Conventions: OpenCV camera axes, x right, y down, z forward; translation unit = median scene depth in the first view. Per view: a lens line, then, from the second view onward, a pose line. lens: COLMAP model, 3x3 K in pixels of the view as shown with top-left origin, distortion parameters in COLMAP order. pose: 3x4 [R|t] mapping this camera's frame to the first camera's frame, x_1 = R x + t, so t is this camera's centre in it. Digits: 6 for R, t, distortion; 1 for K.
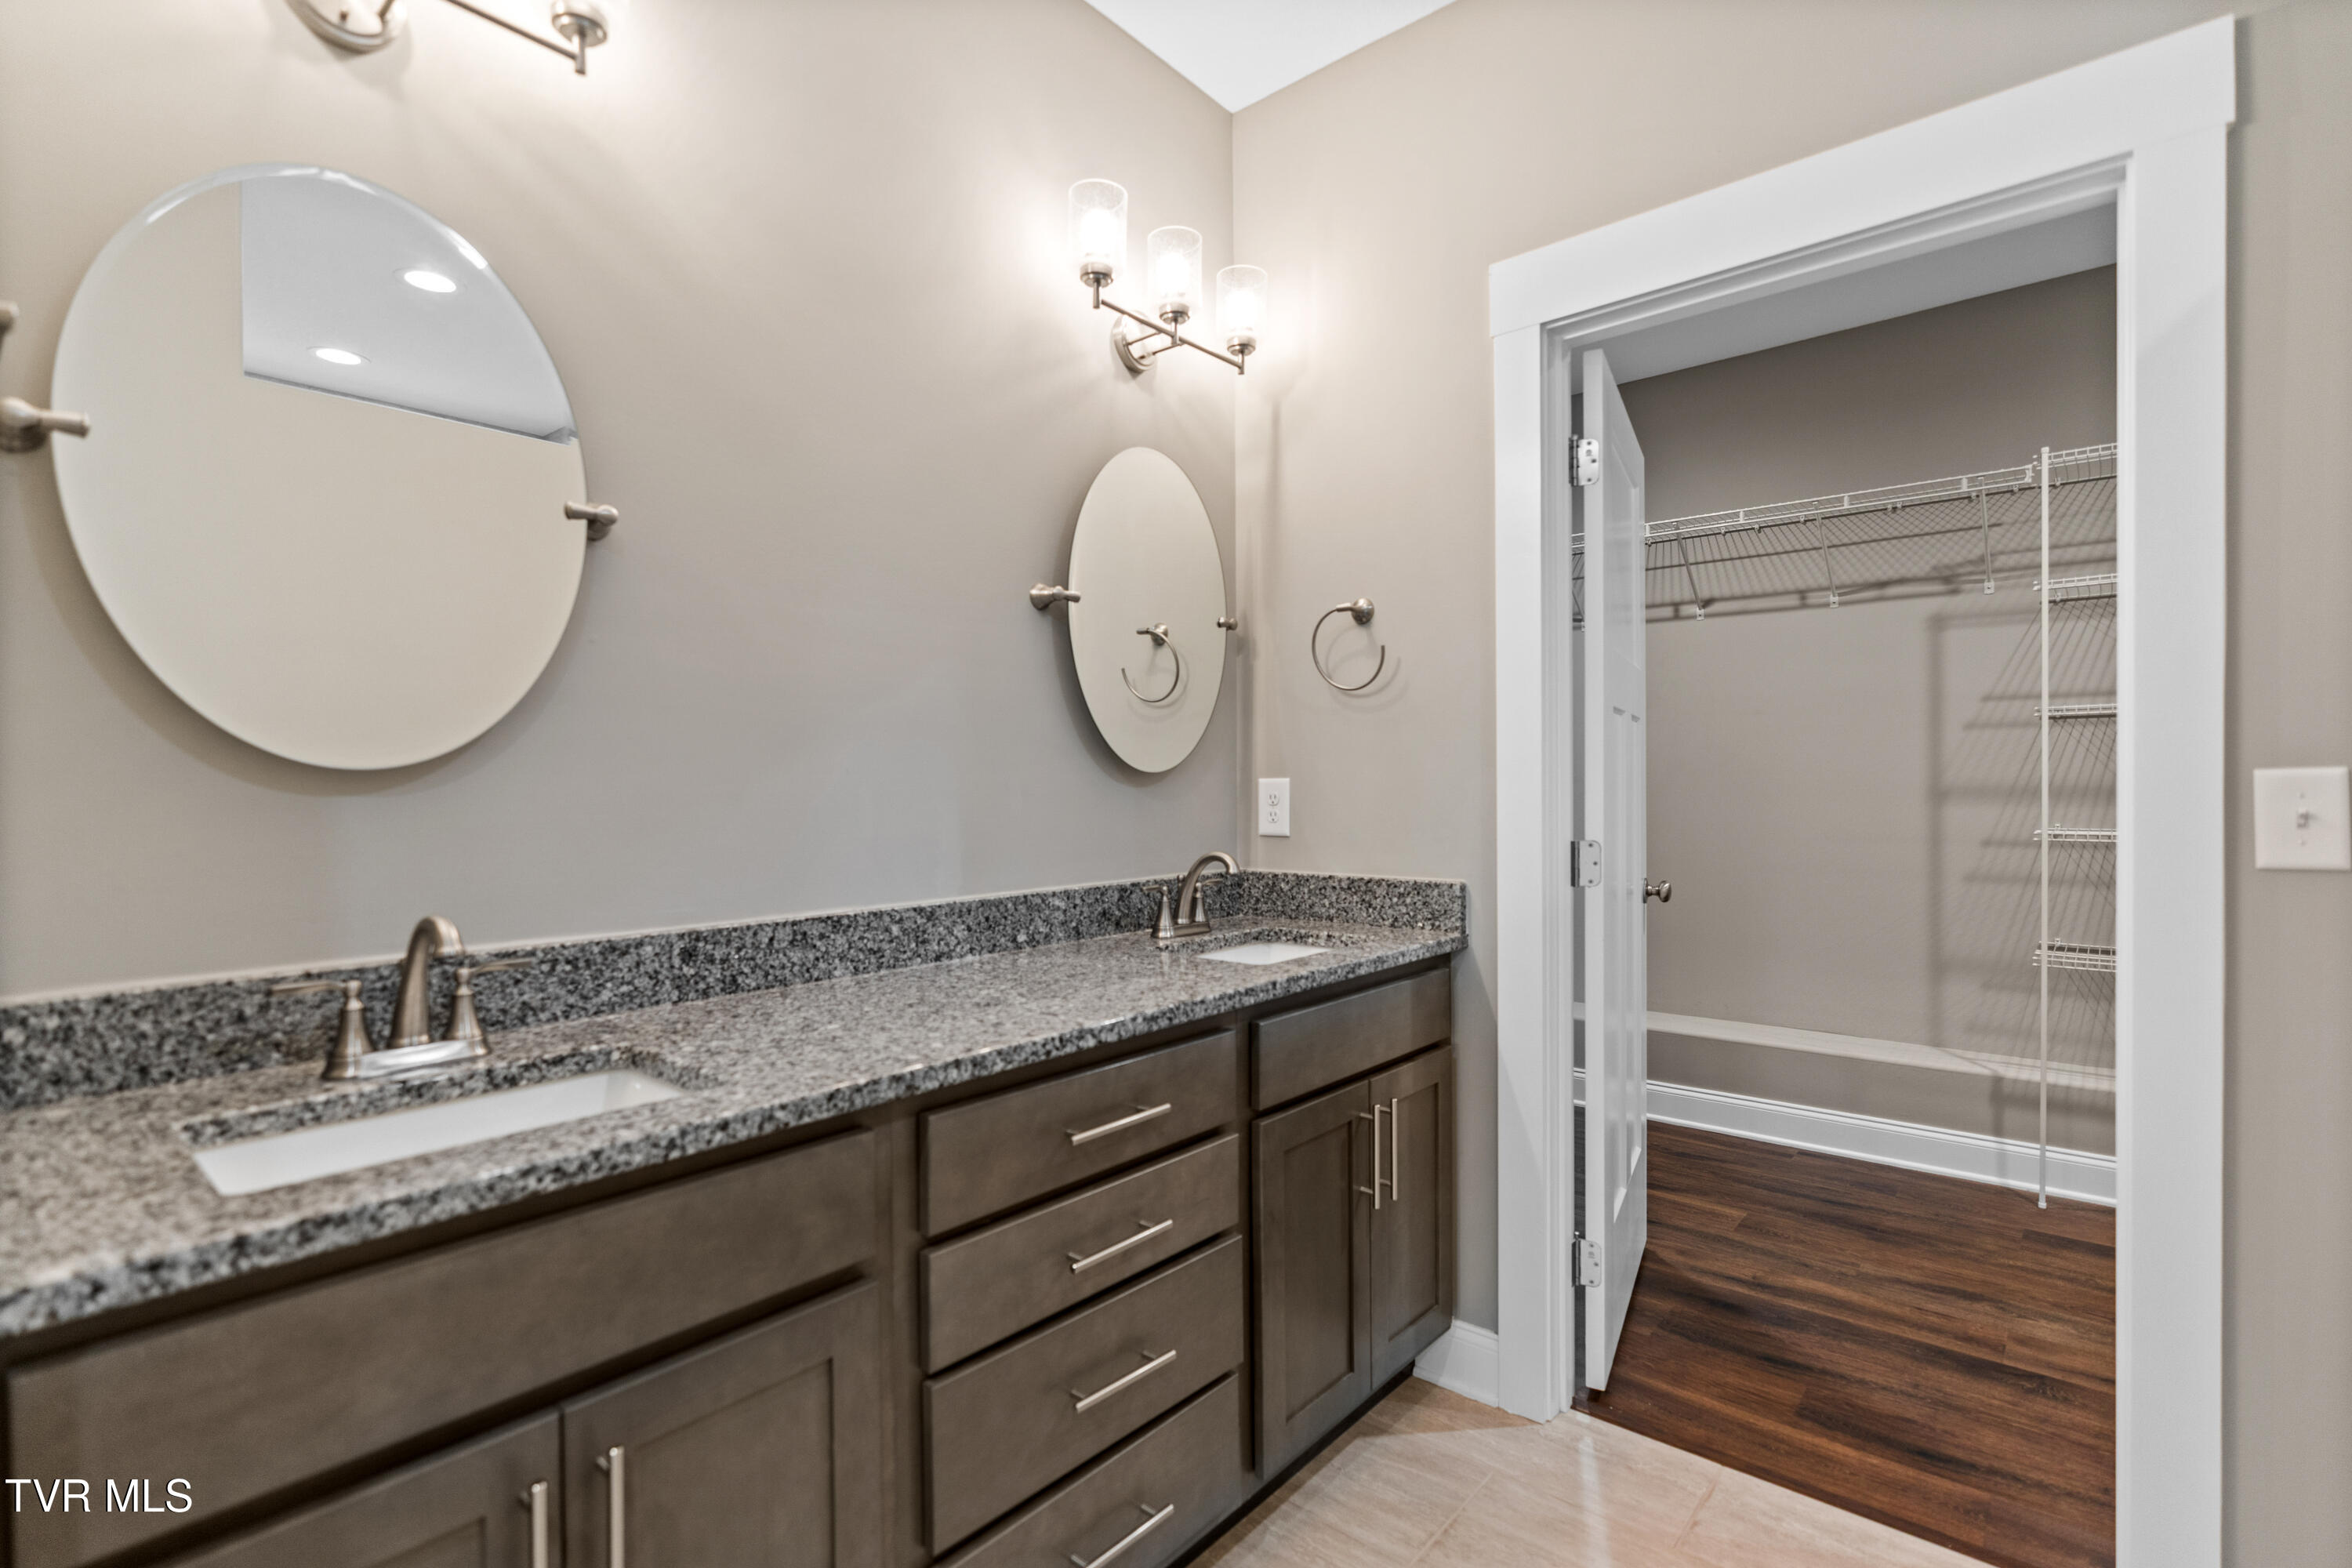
lens RADIAL K [[1088.7, 0, 1163.7], [0, 1088.7, 794.2], [0, 0, 1]] dist [-0.001924, 0.001552]
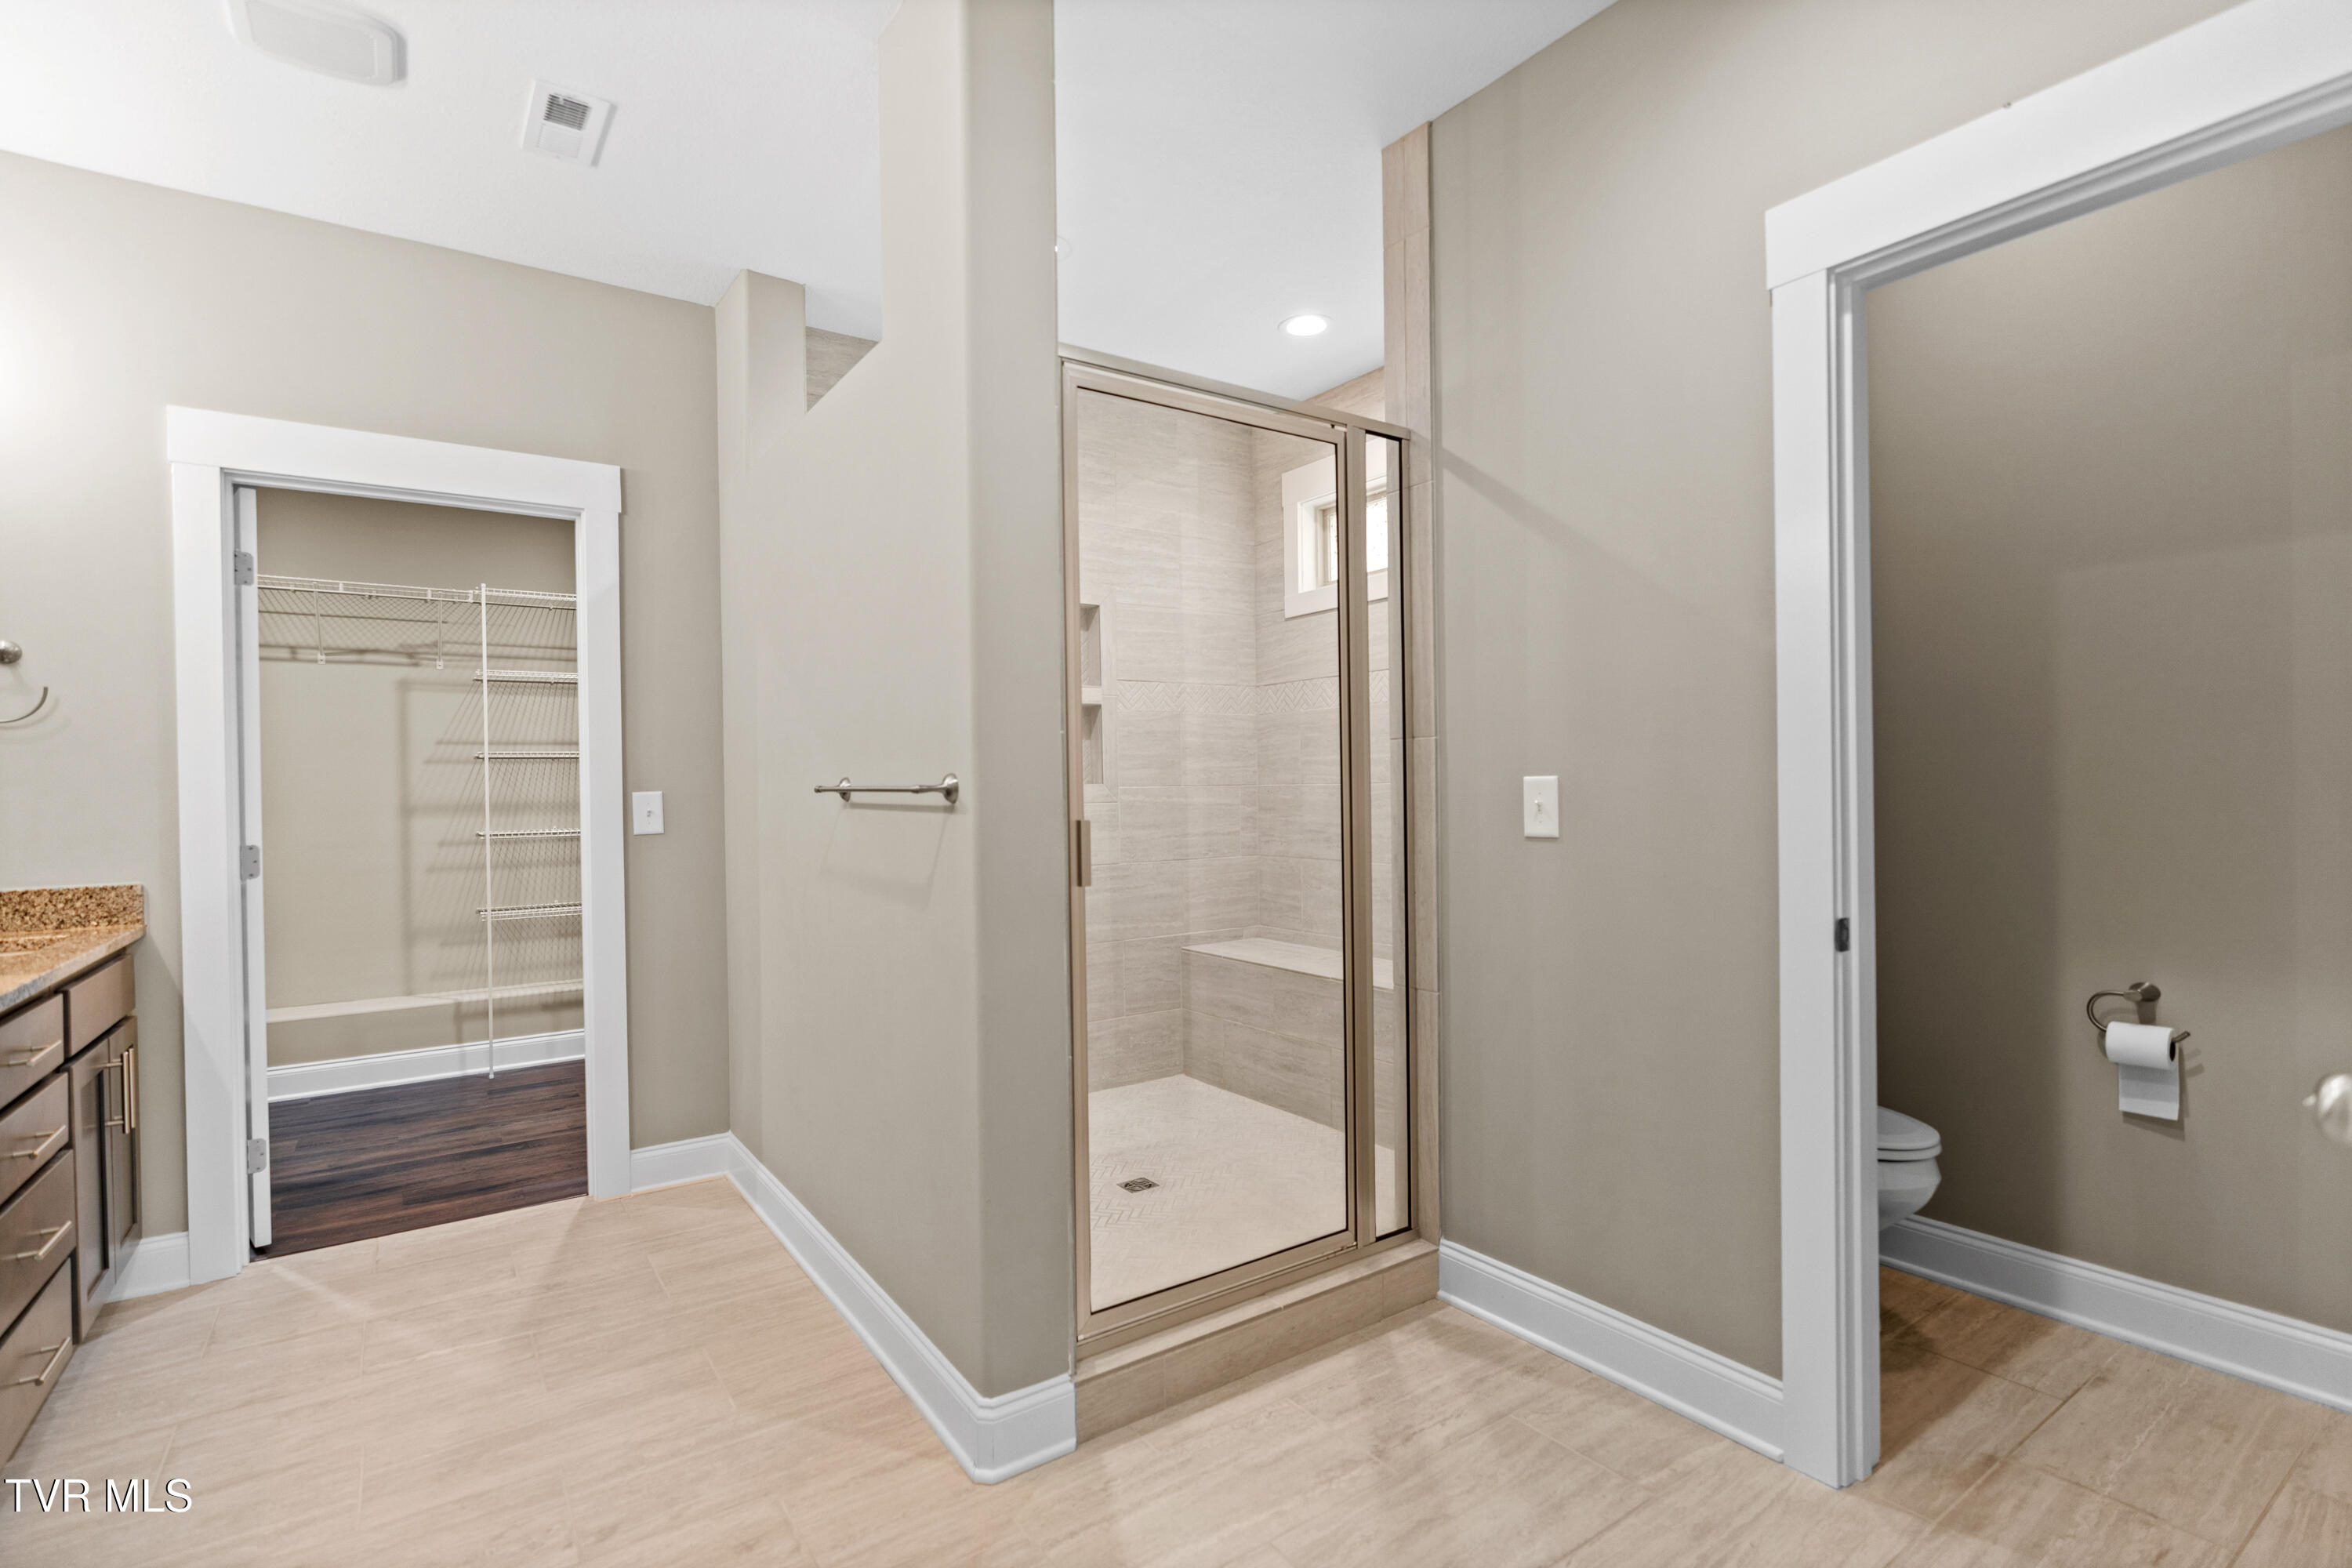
lens RADIAL K [[1088.7, 0, 1167.6], [0, 1088.7, 789.9], [0, 0, 1]] dist [-0.001924, 0.001552]
pose [[0.246772, -0.000664, 0.969073, -0.499343], [0.024820, 0.999676, -0.005635, 0.007133], [-0.968756, 0.025444, 0.246709, -0.349889]]
